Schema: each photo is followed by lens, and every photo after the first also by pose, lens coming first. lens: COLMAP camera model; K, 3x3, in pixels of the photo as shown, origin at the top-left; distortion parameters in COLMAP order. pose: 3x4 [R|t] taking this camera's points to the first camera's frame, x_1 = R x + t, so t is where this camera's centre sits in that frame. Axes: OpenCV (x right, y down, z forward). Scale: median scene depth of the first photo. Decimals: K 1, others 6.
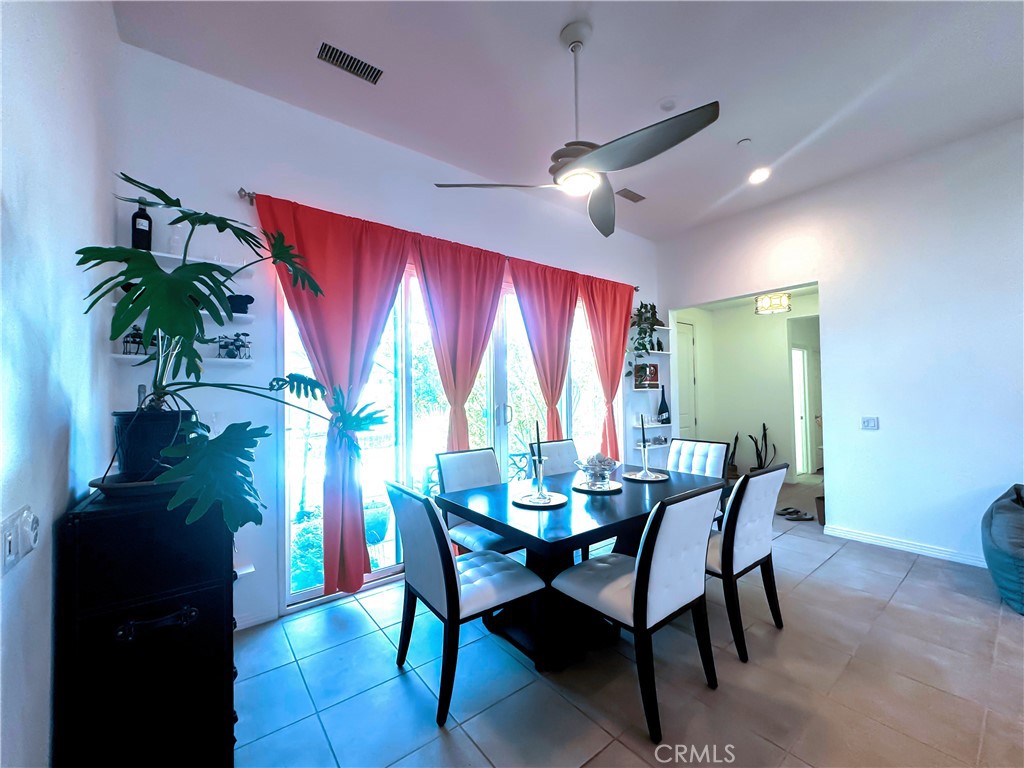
lens RADIAL K [[413.1, 0, 511.5], [0, 413.1, 382.7], [0, 0, 1]] dist [-0.002514, -0.000256]
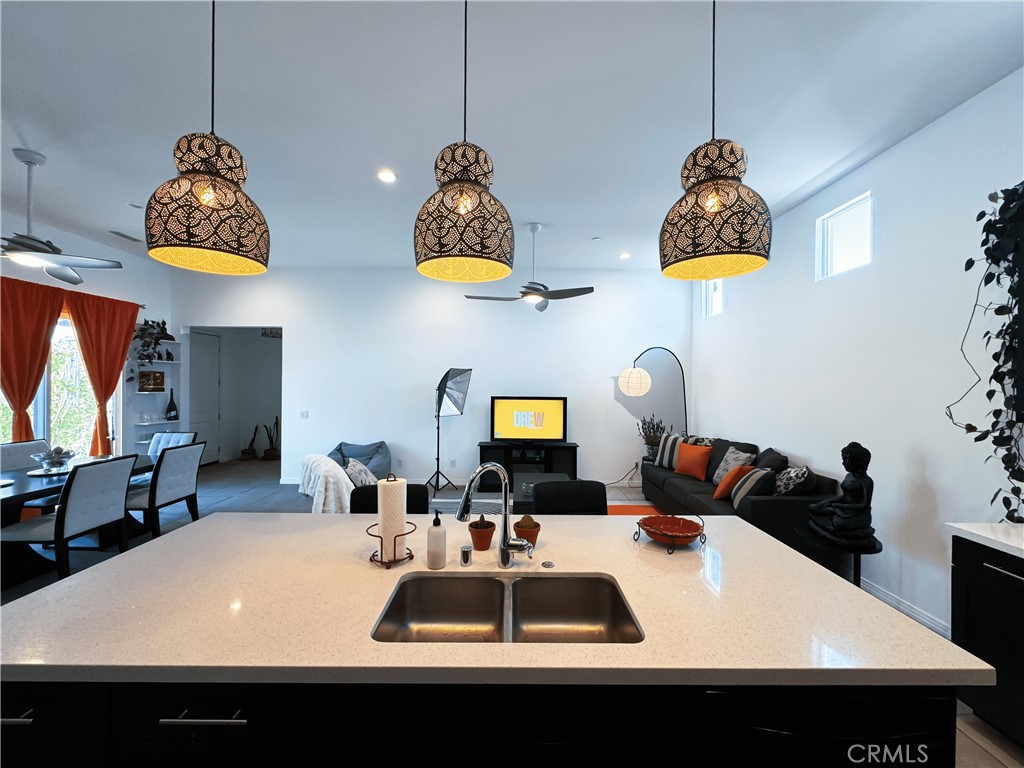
lens RADIAL K [[413.1, 0, 510.1], [0, 413.1, 383.7], [0, 0, 1]] dist [-0.002514, -0.000256]
pose [[0.623718, 0.016410, 0.781477, 0.043831], [-0.036077, 0.999318, 0.007810, -0.056776], [-0.780816, -0.033065, 0.623885, -0.561618]]
